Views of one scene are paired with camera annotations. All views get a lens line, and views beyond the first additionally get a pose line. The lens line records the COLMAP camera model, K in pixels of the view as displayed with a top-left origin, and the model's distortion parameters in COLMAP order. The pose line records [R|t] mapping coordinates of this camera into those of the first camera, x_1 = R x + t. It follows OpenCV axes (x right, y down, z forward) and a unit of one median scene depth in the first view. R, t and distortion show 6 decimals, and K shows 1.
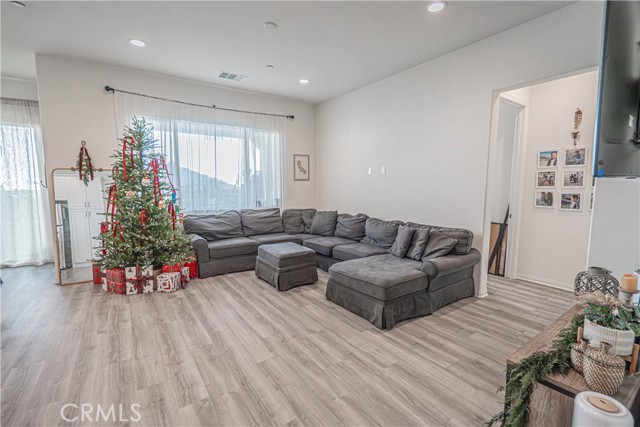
lens RADIAL K [[293.0, 0, 324.5], [0, 293.0, 216.1], [0, 0, 1]] dist [-0.005822, 0.000317]
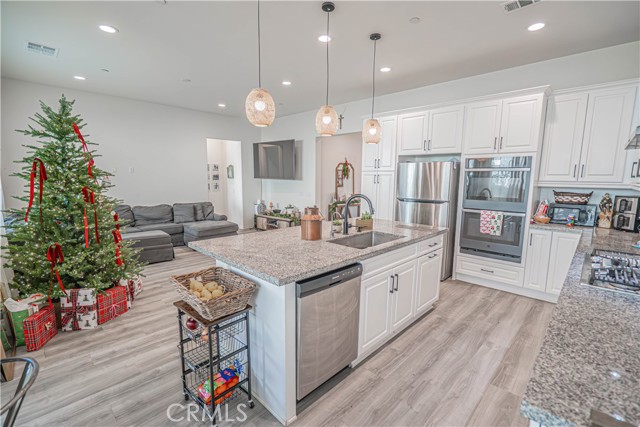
lens RADIAL K [[286.7, 0, 323.6], [0, 286.7, 216.0], [0, 0, 1]] dist [-0.002560, 0.000652]
pose [[-0.192385, -0.136281, 0.971810, -1.555730], [0.094625, 0.983119, 0.156599, -0.089229], [-0.976747, 0.122085, -0.176241, 0.520760]]
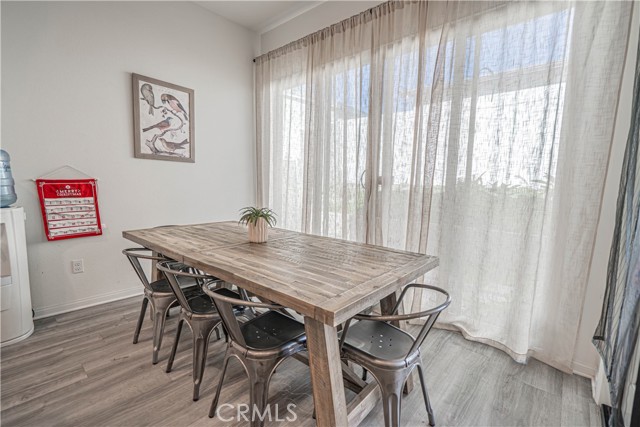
lens RADIAL K [[289.2, 0, 325.1], [0, 289.2, 215.2], [0, 0, 1]] dist [-0.008128, 0.000006]
pose [[0.239436, 0.109160, -0.964756, -0.896297], [-0.127826, 0.988554, 0.080129, -0.033759], [0.962461, 0.104135, 0.250649, 0.822471]]
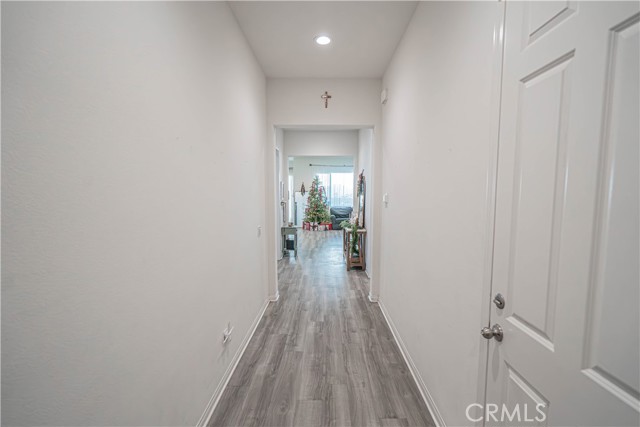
lens RADIAL K [[286.7, 0, 323.6], [0, 286.7, 216.0], [0, 0, 1]] dist [-0.002560, 0.000652]
pose [[0.812436, 0.049350, -0.580958, 1.236540], [-0.063395, 0.997981, -0.003880, 0.108103], [0.579594, 0.039982, 0.813924, -1.453773]]
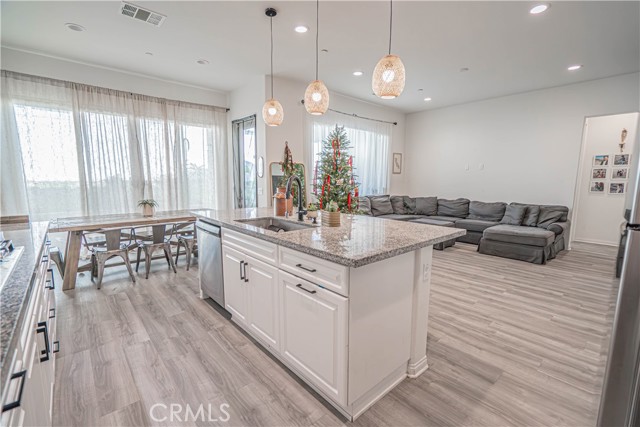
lens RADIAL K [[286.7, 0, 323.6], [0, 286.7, 216.0], [0, 0, 1]] dist [-0.002560, 0.000652]
pose [[0.992659, -0.009638, 0.120558, -0.887933], [0.006885, 0.999706, 0.023235, 0.051321], [-0.120747, -0.022235, 0.992434, -0.326935]]
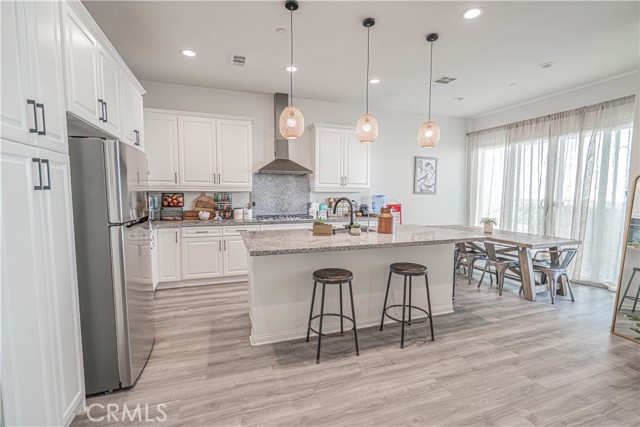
lens RADIAL K [[293.0, 0, 324.5], [0, 293.0, 216.1], [0, 0, 1]] dist [-0.005822, 0.000317]
pose [[-0.262806, 0.073800, -0.962022, -0.029236], [-0.110014, 0.988276, 0.105868, -0.053436], [0.958556, 0.133659, -0.251605, 0.473084]]
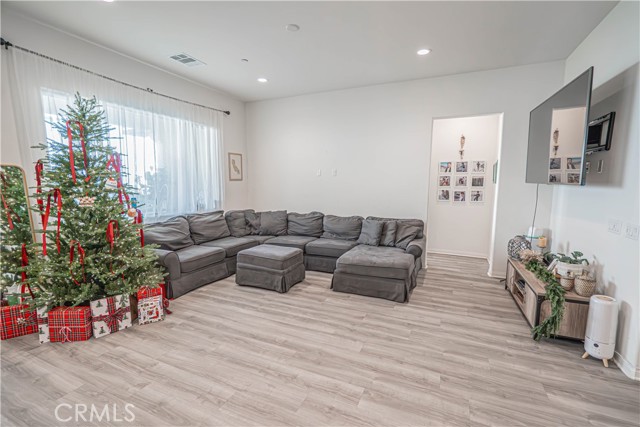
lens RADIAL K [[286.7, 0, 323.6], [0, 286.7, 216.0], [0, 0, 1]] dist [-0.002560, 0.000652]
pose [[0.858365, -0.059427, 0.509586, -0.515622], [0.053265, 0.998224, 0.026691, -0.025369], [-0.510267, 0.004232, 0.860006, 0.085700]]
